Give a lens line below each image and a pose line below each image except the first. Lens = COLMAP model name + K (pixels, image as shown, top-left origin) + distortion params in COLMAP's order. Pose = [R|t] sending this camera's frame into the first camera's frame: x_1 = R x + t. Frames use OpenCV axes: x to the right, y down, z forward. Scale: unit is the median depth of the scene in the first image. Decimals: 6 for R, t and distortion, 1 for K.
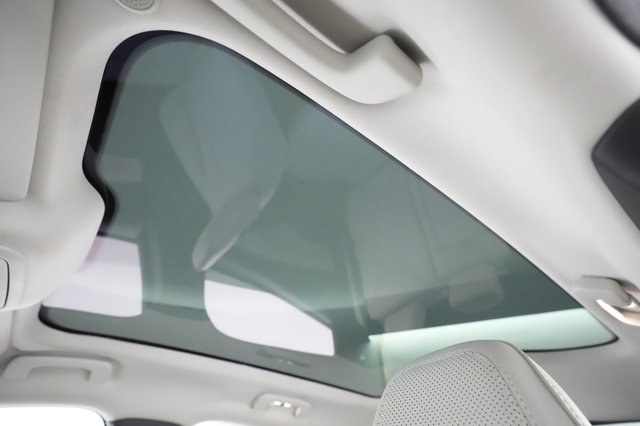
lens RADIAL K [[319.8, 0, 319.5], [0, 319.8, 209.1], [0, 0, 1]] dist [0.001335, 0.000916]
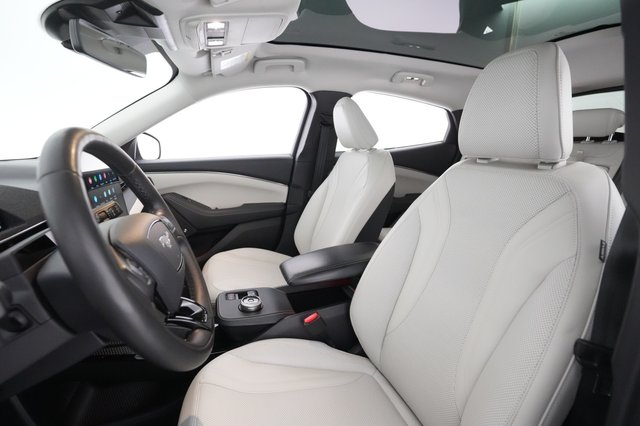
lens RADIAL K [[319.8, 0, 318.7], [0, 319.8, 213.2], [0, 0, 1]] dist [0.001335, 0.000916]
pose [[0.945582, 0.075434, -0.316518, -0.018060], [0.210932, 0.598567, 0.772803, -0.213110], [0.247753, -0.797513, 0.550083, -0.355711]]
